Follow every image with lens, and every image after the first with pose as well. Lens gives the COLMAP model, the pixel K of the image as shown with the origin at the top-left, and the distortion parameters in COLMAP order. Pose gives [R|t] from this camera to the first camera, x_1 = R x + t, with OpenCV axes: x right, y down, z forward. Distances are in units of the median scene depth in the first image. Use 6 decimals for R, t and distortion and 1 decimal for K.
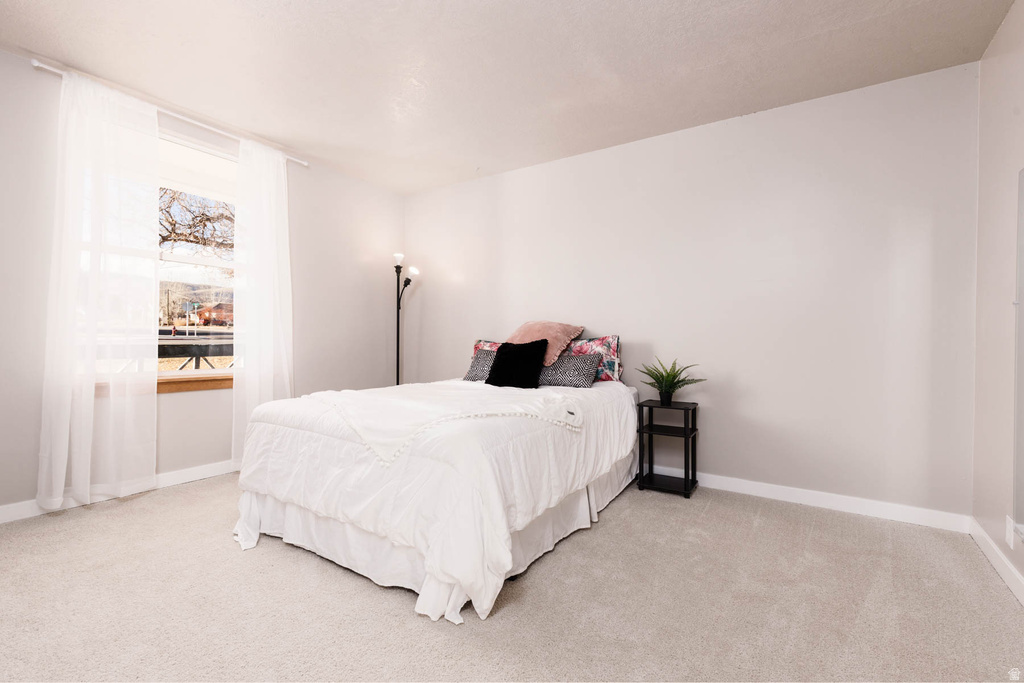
lens RADIAL K [[458.3, 0, 511.8], [0, 458.3, 339.7], [0, 0, 1]] dist [0.009408, -0.002173]
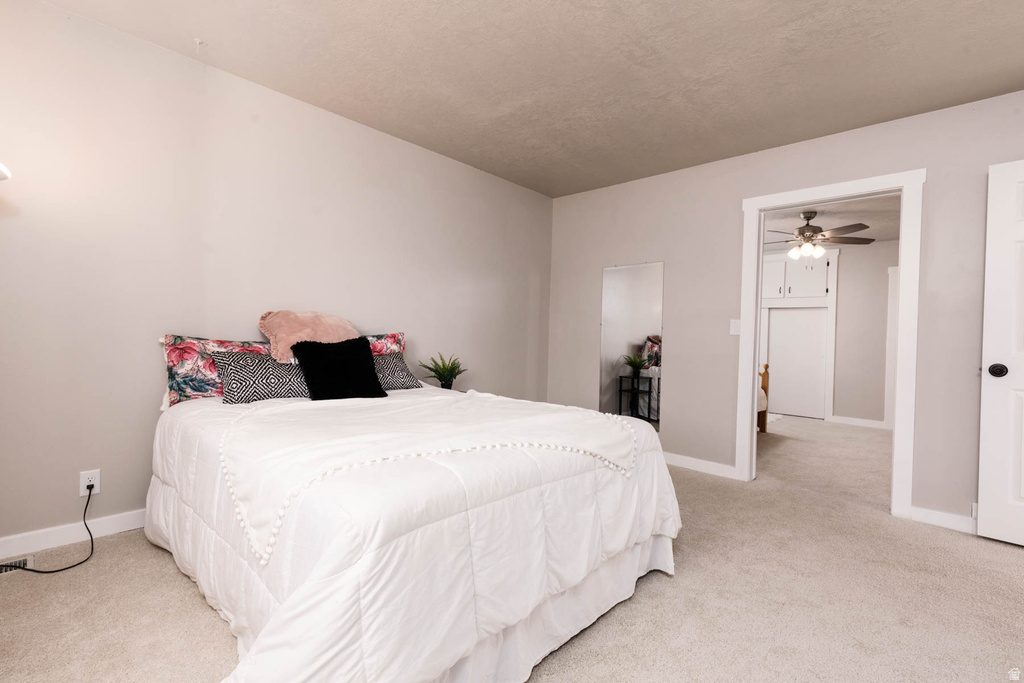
lens RADIAL K [[458.3, 0, 511.8], [0, 458.3, 339.7], [0, 0, 1]] dist [0.009408, -0.002173]
pose [[0.167772, -0.008653, 0.985788, -0.724913], [-0.022465, 0.999668, 0.012599, -0.013091], [-0.985570, -0.024260, 0.167522, 0.614527]]
